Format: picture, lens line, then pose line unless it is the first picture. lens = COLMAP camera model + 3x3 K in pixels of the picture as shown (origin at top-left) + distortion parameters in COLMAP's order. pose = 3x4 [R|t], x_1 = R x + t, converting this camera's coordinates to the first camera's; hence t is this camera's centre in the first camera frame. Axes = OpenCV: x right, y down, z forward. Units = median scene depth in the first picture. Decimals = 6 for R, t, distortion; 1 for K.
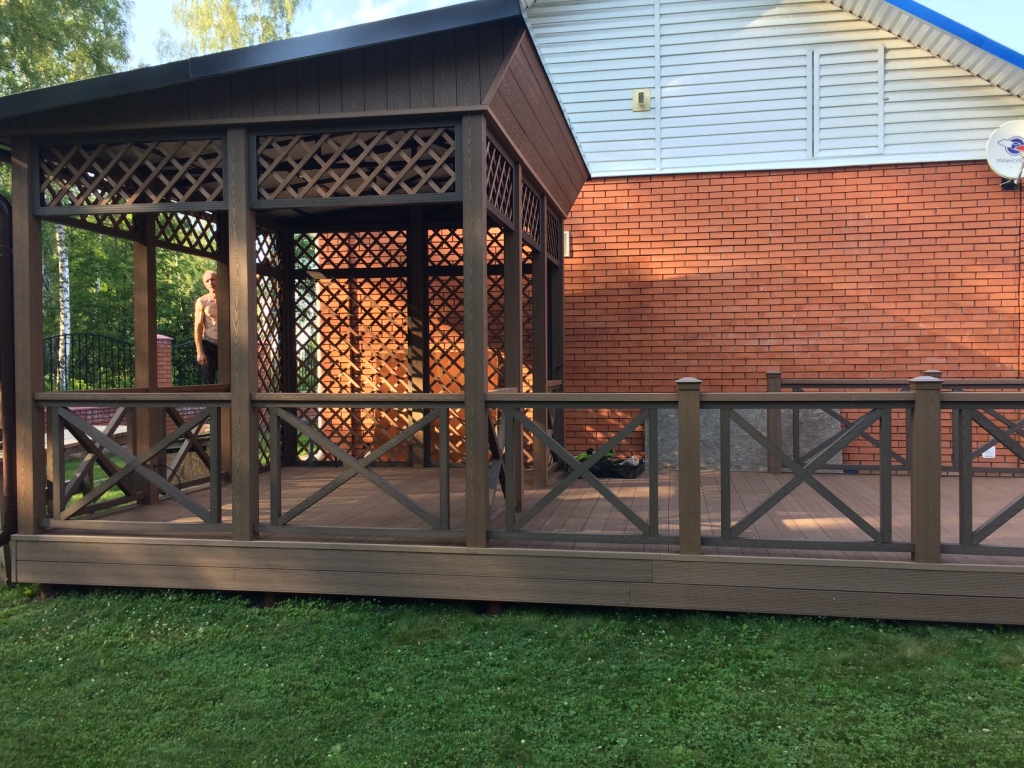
lens RADIAL K [[880.3, 0, 516.0], [0, 880.3, 379.4], [0, 0, 1]] dist [0.082976, -0.114175]
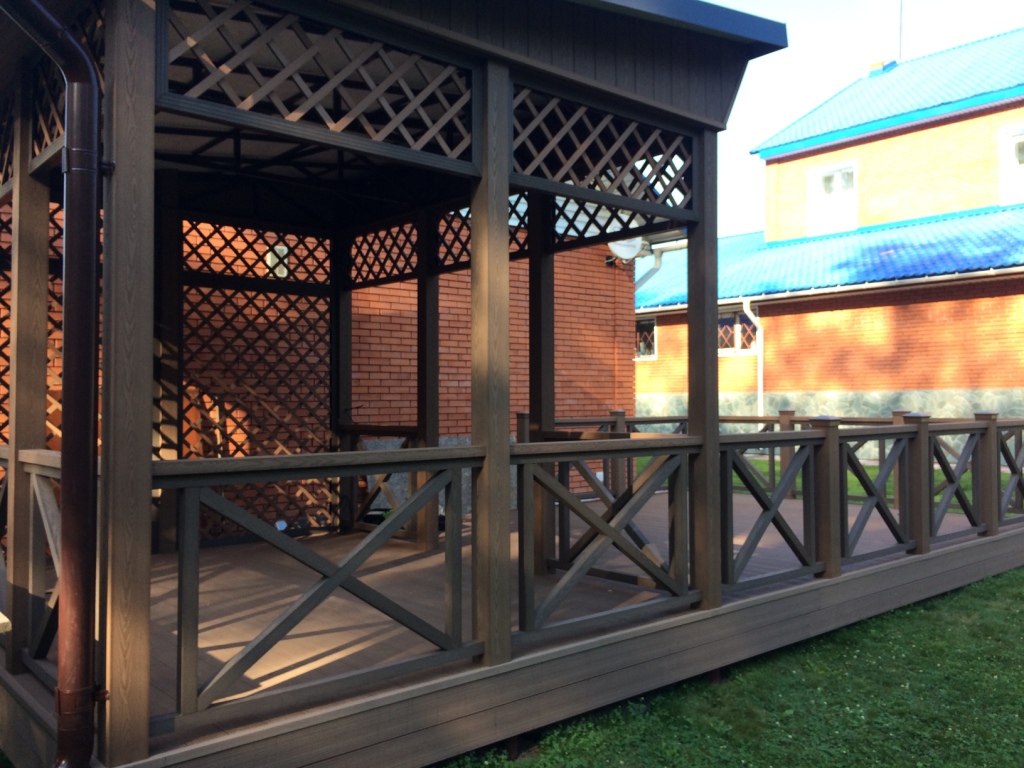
lens RADIAL K [[880.3, 0, 516.0], [0, 880.3, 379.4], [0, 0, 1]] dist [0.082976, -0.114175]
pose [[0.621401, 0.021348, 0.783201, -0.495144], [0.015876, 0.999080, -0.039828, -0.005619], [-0.783332, 0.037183, 0.620491, 0.331610]]
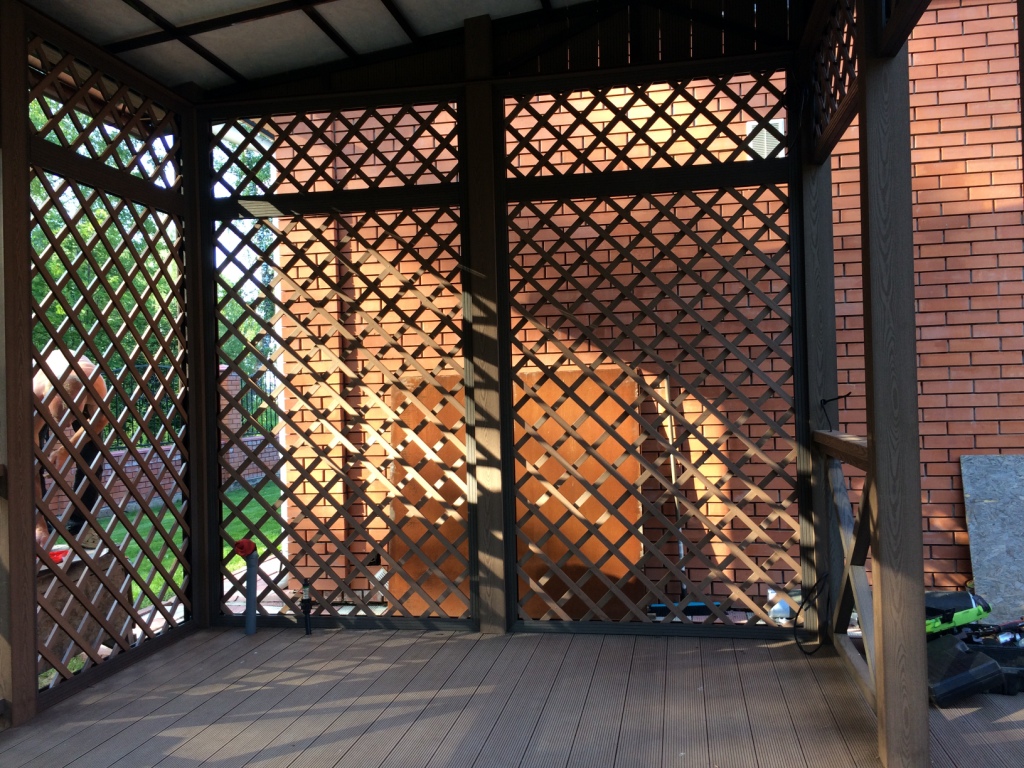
lens RADIAL K [[878.8, 0, 511.2], [0, 878.8, 378.3], [0, 0, 1]] dist [0.088968, -0.113371]
pose [[0.999758, -0.019814, -0.009515, -0.094039], [0.019461, 0.999169, -0.035827, -0.011219], [0.010217, 0.035633, 0.999313, 0.550326]]
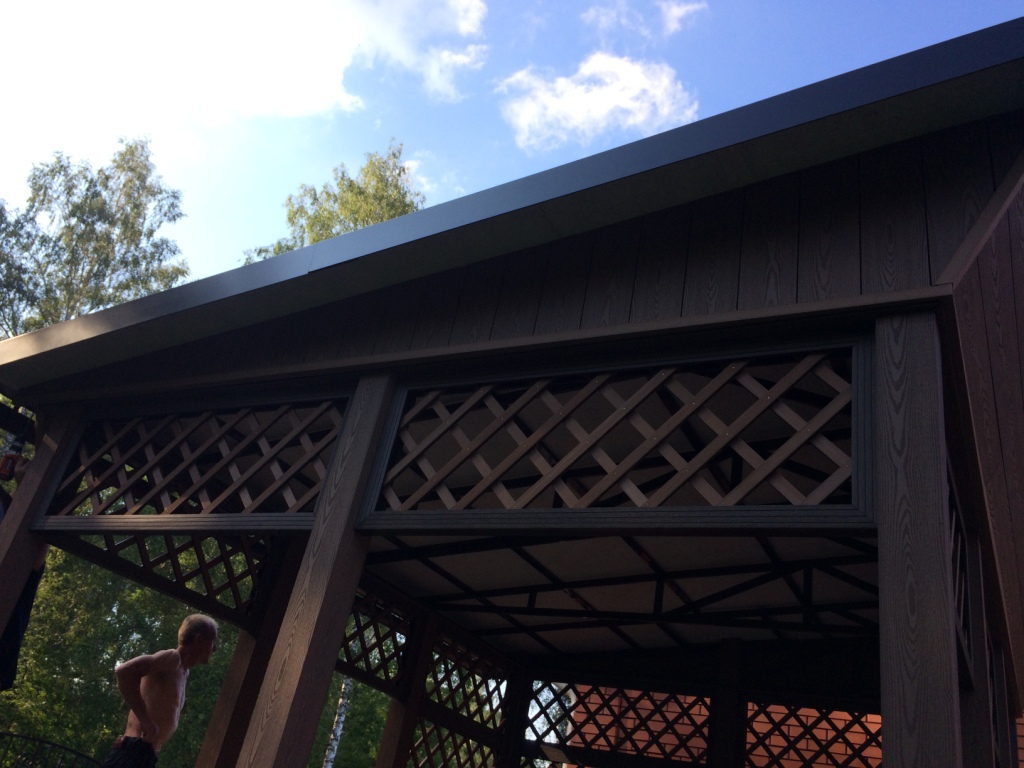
lens RADIAL K [[880.3, 0, 516.0], [0, 880.3, 379.4], [0, 0, 1]] dist [0.082976, -0.114175]
pose [[0.936021, 0.015866, -0.351586, -0.039200], [-0.198585, 0.848573, -0.490396, -0.031015], [0.290565, 0.528841, 0.797433, 0.368258]]
